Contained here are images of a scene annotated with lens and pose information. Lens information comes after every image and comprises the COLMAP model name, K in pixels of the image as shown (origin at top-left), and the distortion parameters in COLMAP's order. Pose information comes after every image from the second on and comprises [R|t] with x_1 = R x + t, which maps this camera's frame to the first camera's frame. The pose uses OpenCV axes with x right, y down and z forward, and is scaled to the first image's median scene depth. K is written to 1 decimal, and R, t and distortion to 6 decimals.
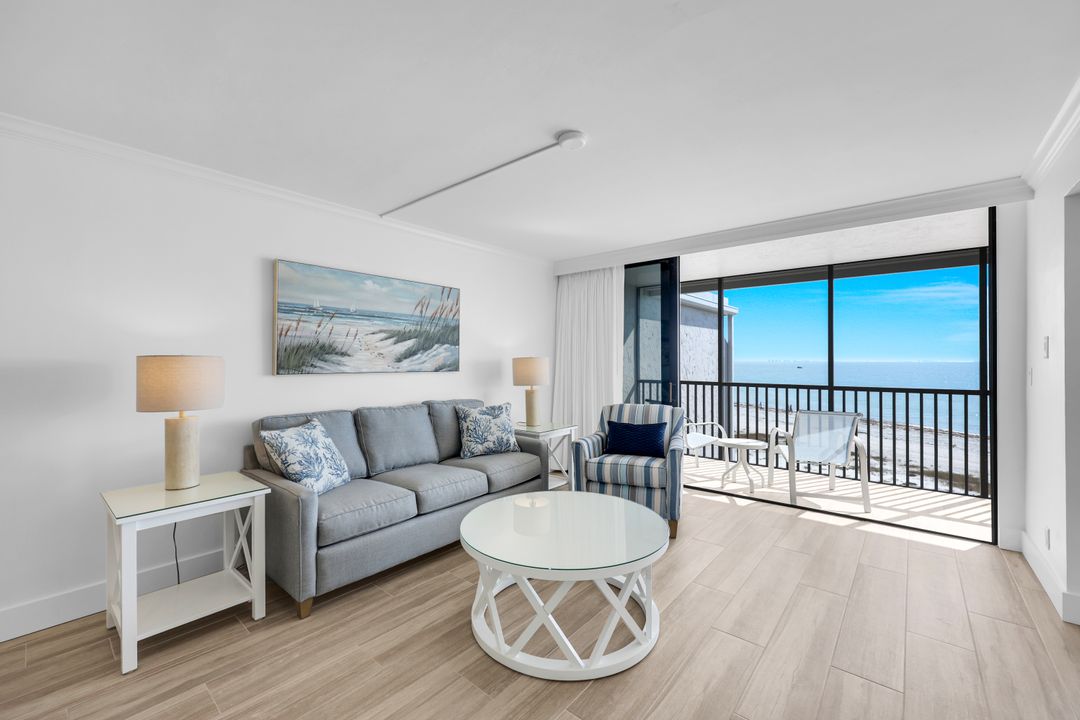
lens RADIAL K [[438.4, 0, 539.5], [0, 438.4, 357.0], [0, 0, 1]] dist [0.005917, -0.000583]
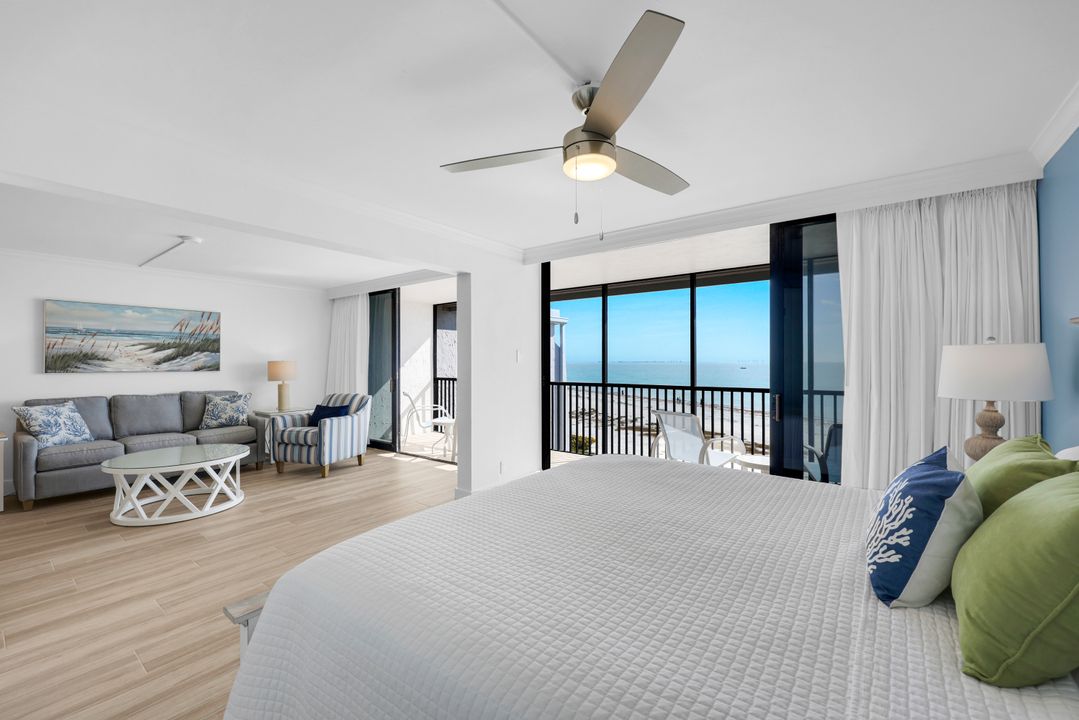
lens RADIAL K [[438.0, 0, 531.0], [0, 438.0, 357.1], [0, 0, 1]] dist [0.005917, -0.000583]
pose [[0.999229, -0.001452, 0.039245, 0.841614], [0.001499, 0.999998, -0.001163, -0.009836], [-0.039243, 0.001221, 0.999229, -0.501767]]
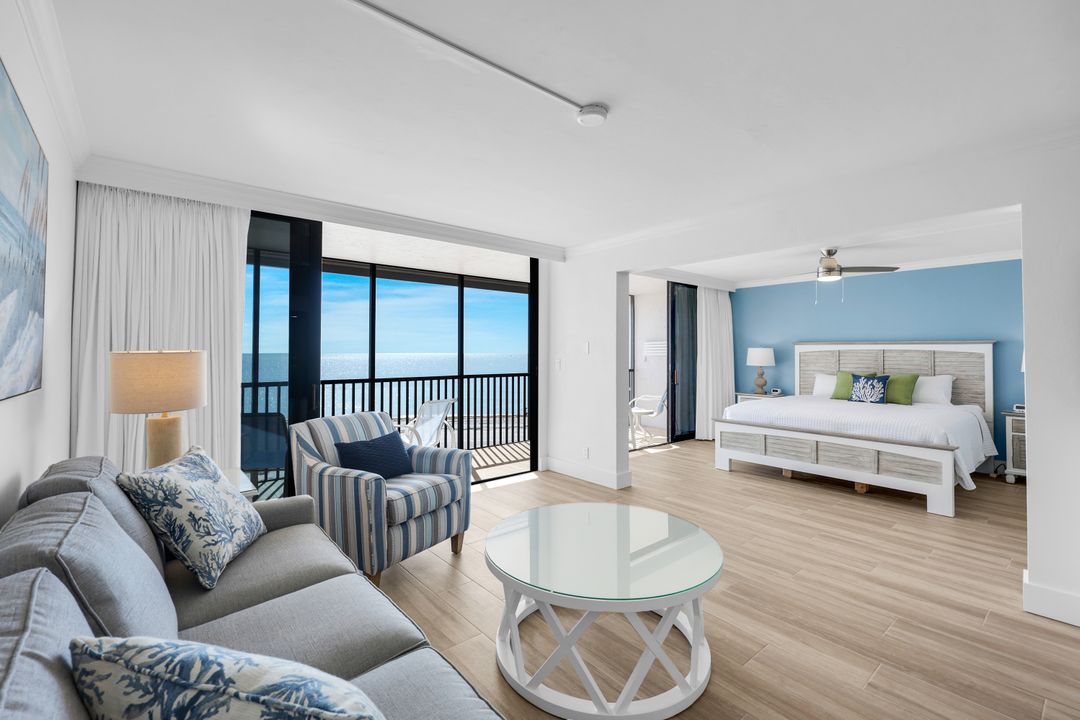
lens RADIAL K [[474.8, 0, 540.1], [0, 474.8, 343.1], [0, 0, 1]] dist [0.004655, 0.000253]
pose [[0.166376, 0.020387, 0.985852, -0.556355], [-0.011835, 0.999756, -0.018677, -0.002752], [-0.985991, -0.008561, 0.166577, 0.581013]]
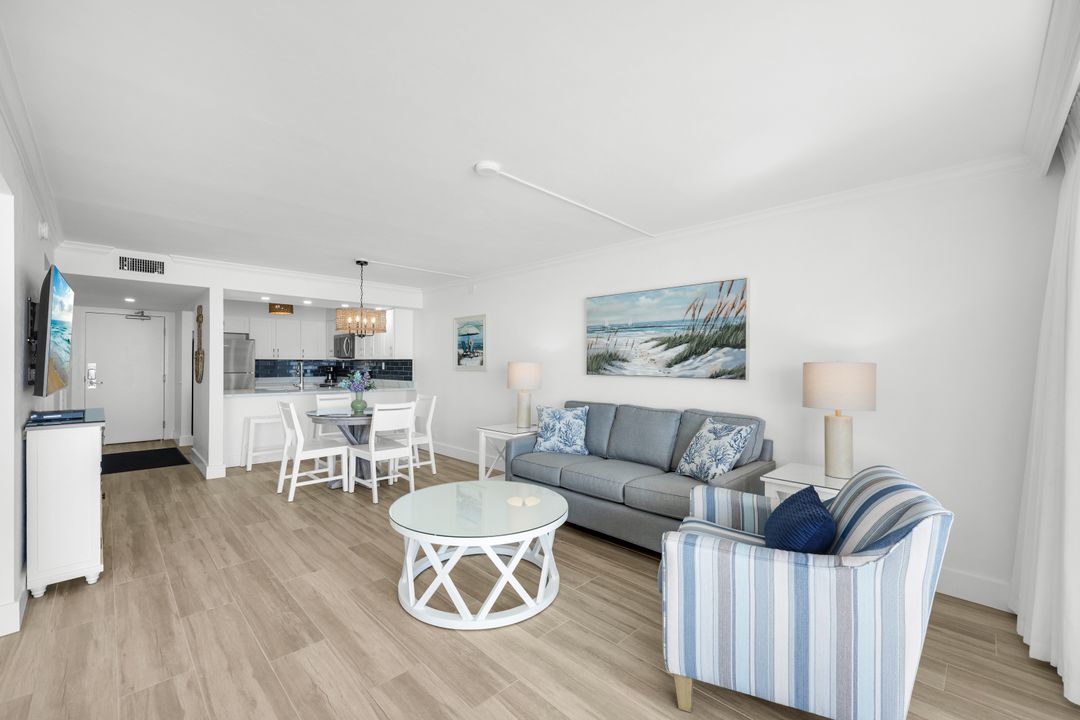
lens RADIAL K [[438.4, 0, 536.6], [0, 438.4, 366.2], [0, 0, 1]] dist [0.005917, -0.000583]
pose [[-0.089202, 0.007775, -0.995983, 0.726129], [0.004691, 0.999962, 0.007386, -0.000278], [0.996003, -0.004013, -0.089235, 0.756154]]
